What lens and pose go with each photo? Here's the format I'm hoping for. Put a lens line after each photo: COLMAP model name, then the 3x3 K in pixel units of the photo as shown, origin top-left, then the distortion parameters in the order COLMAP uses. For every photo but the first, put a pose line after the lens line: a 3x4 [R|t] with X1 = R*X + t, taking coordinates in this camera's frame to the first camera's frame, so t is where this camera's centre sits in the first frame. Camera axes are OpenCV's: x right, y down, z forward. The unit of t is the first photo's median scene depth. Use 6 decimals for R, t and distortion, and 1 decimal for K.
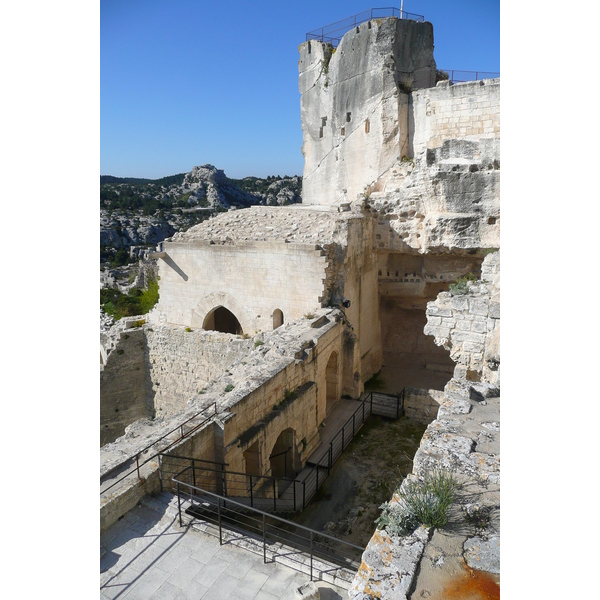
lens RADIAL K [[480.8, 0, 301.2], [0, 480.8, 298.7], [0, 0, 1]] dist [-0.026081, 0.013716]
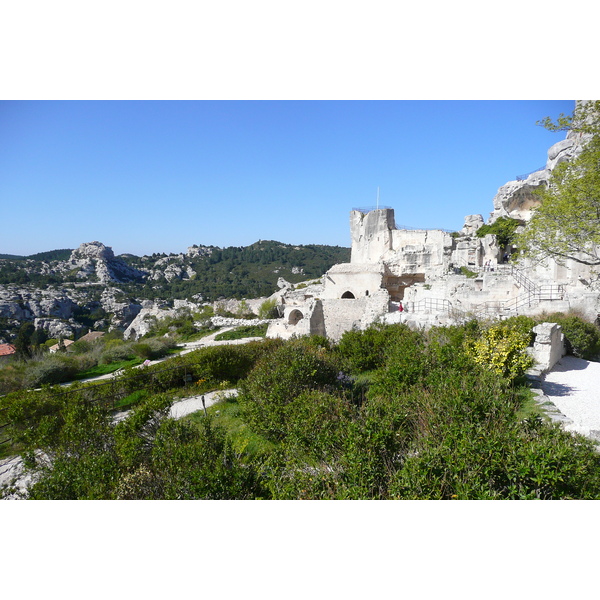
lens RADIAL K [[480.8, 0, 294.2], [0, 480.8, 302.3], [0, 0, 1]] dist [-0.026081, 0.013716]
pose [[0.967599, -0.013497, 0.252132, -1.284332], [0.051188, 0.988320, -0.143539, 0.519138], [-0.247249, 0.151794, 0.956988, -1.979756]]
